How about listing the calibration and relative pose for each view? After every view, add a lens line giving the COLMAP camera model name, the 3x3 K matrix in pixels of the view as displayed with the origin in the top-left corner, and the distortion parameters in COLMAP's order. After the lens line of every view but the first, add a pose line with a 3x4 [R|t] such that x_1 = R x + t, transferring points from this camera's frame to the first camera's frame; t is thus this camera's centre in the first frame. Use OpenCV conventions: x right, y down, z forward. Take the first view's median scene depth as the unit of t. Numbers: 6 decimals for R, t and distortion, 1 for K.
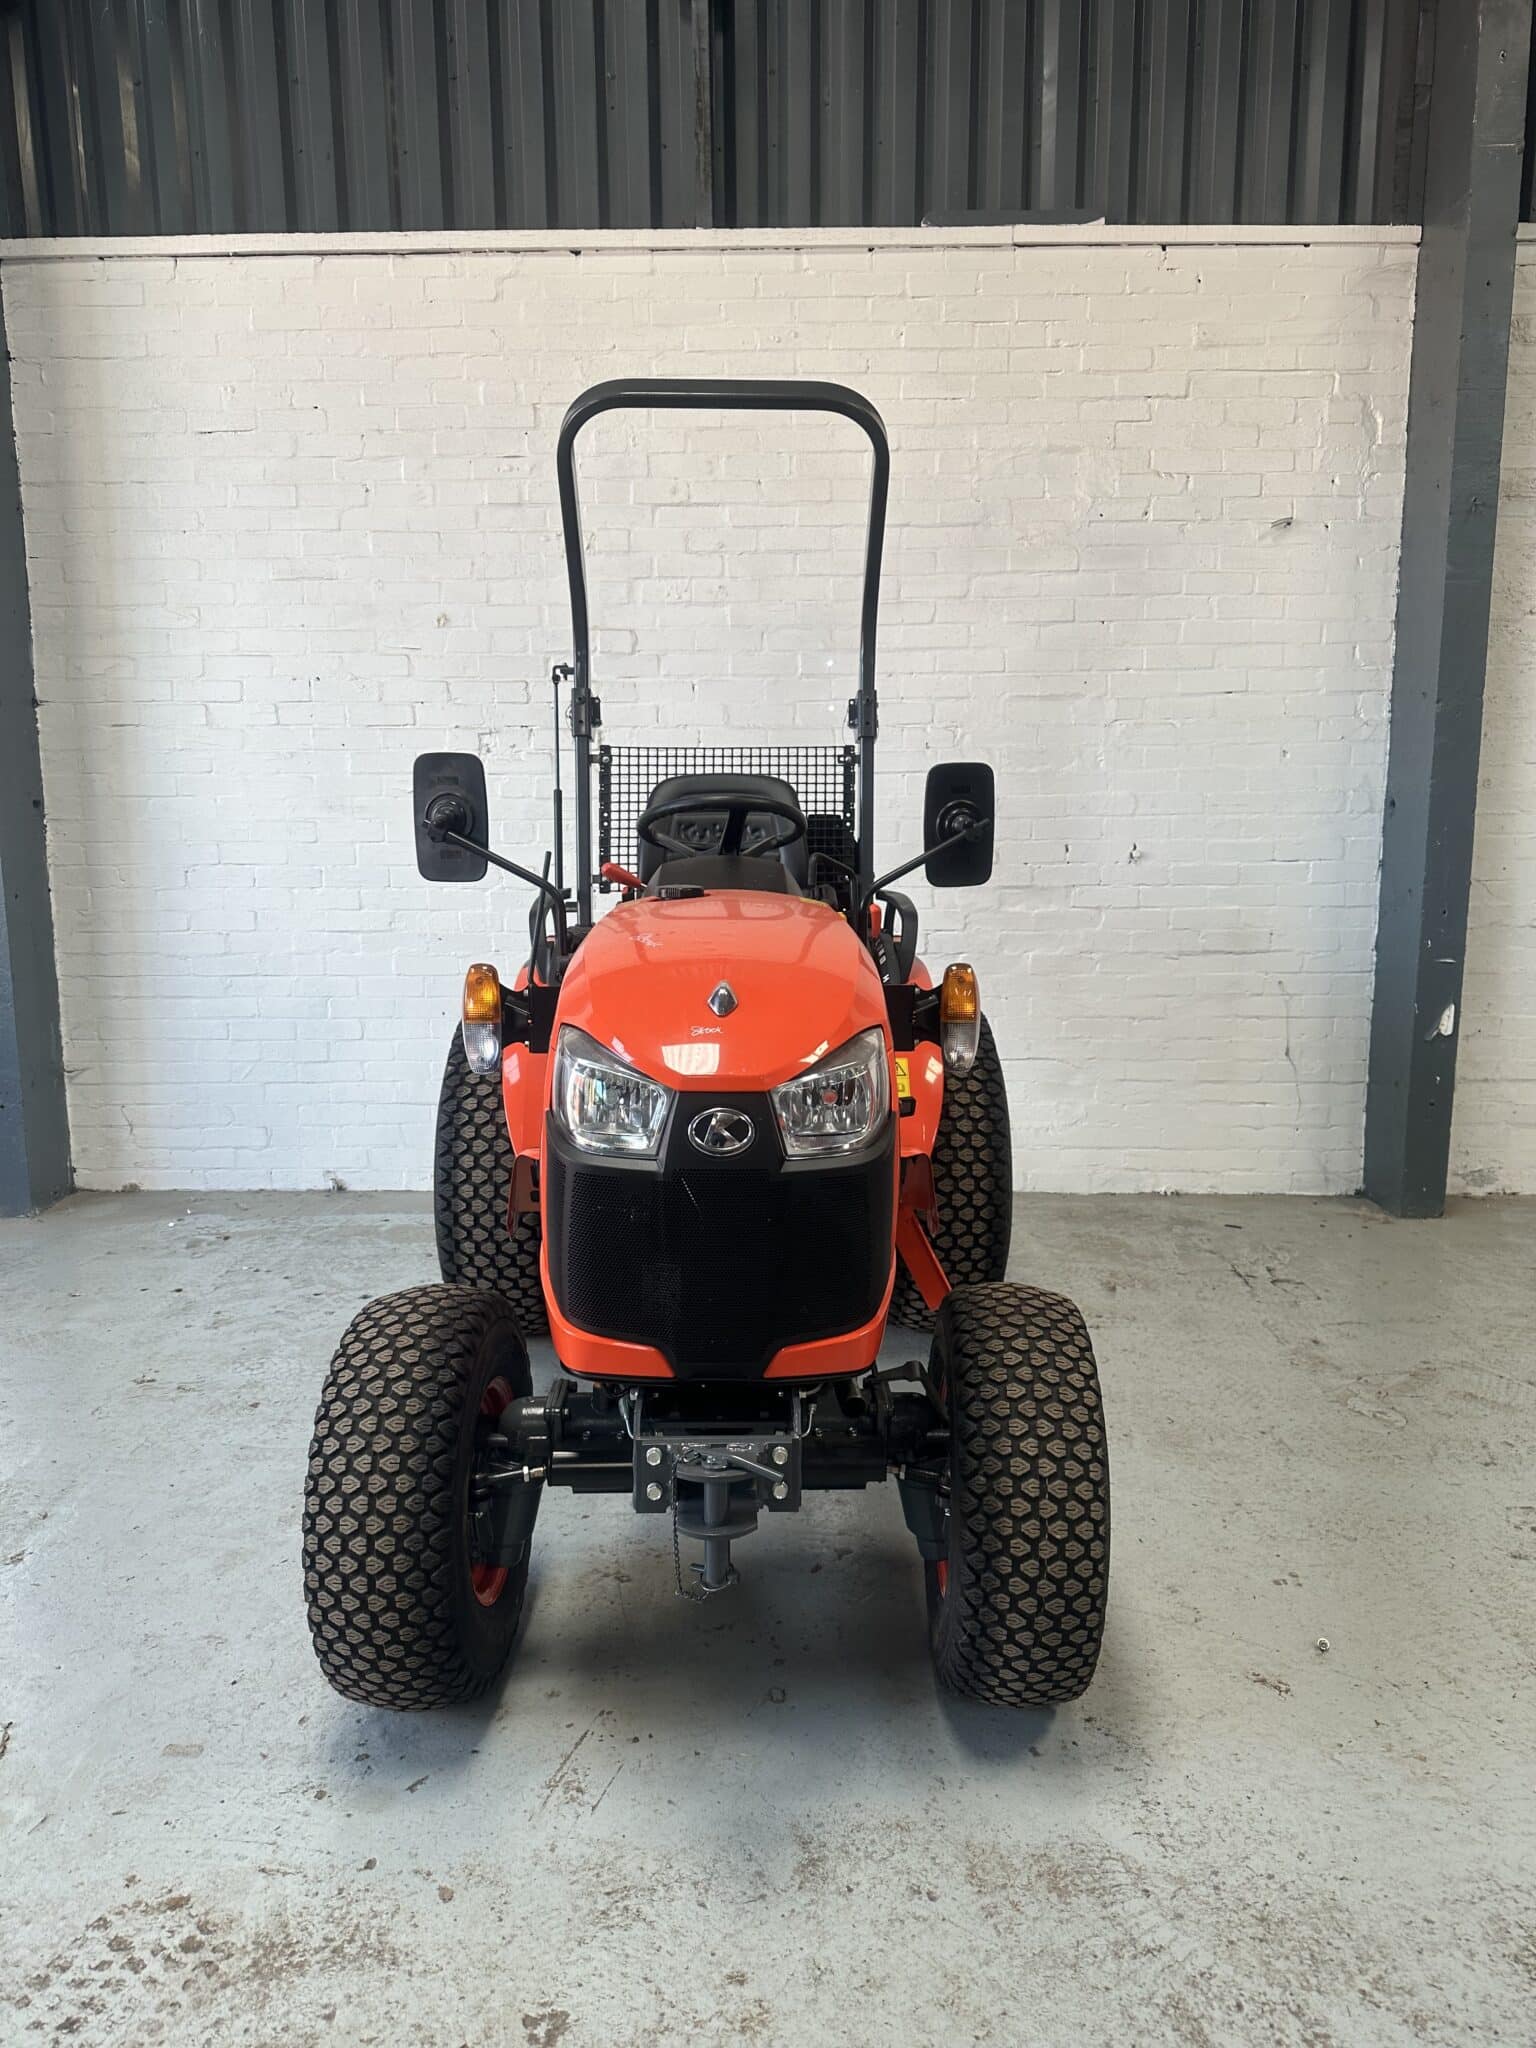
lens RADIAL K [[1442.4, 0, 767.7], [0, 1442.4, 1014.8], [0, 0, 1]] dist [0.006573, -0.010058]
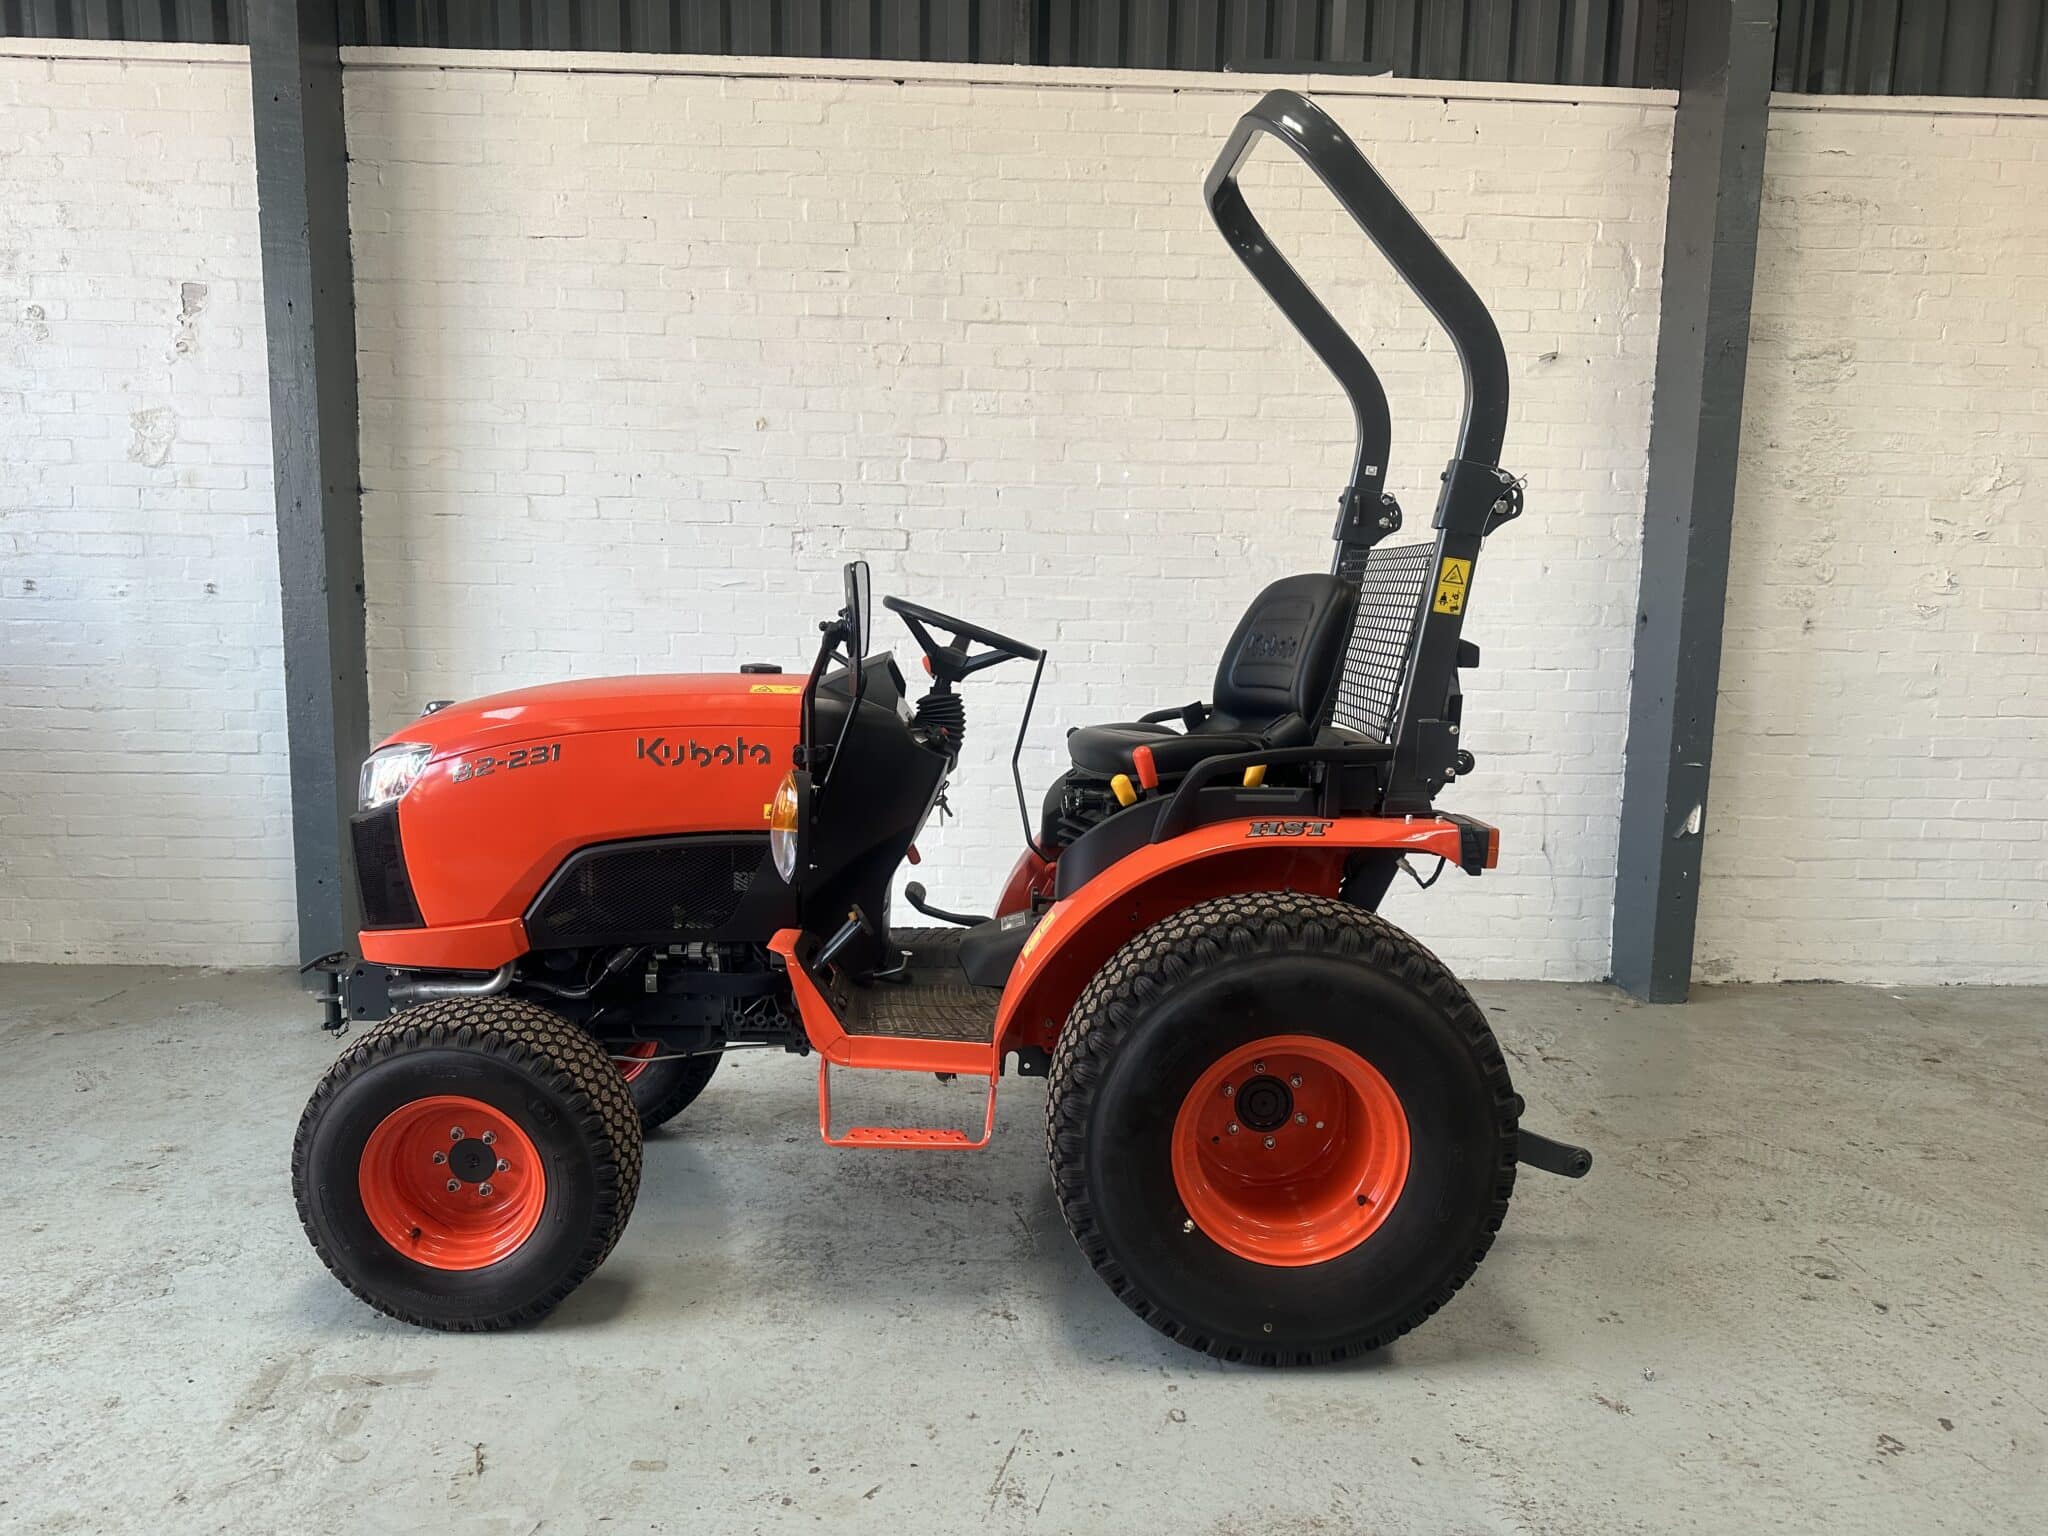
lens RADIAL K [[1436.1, 0, 1022.2], [0, 1436.1, 783.3], [0, 0, 1]] dist [0.015019, -0.022268]
pose [[0.998575, 0.017217, 0.050514, -0.086365], [-0.016312, 0.999700, -0.018270, 0.004374], [-0.050814, 0.017420, 0.998556, -0.050348]]
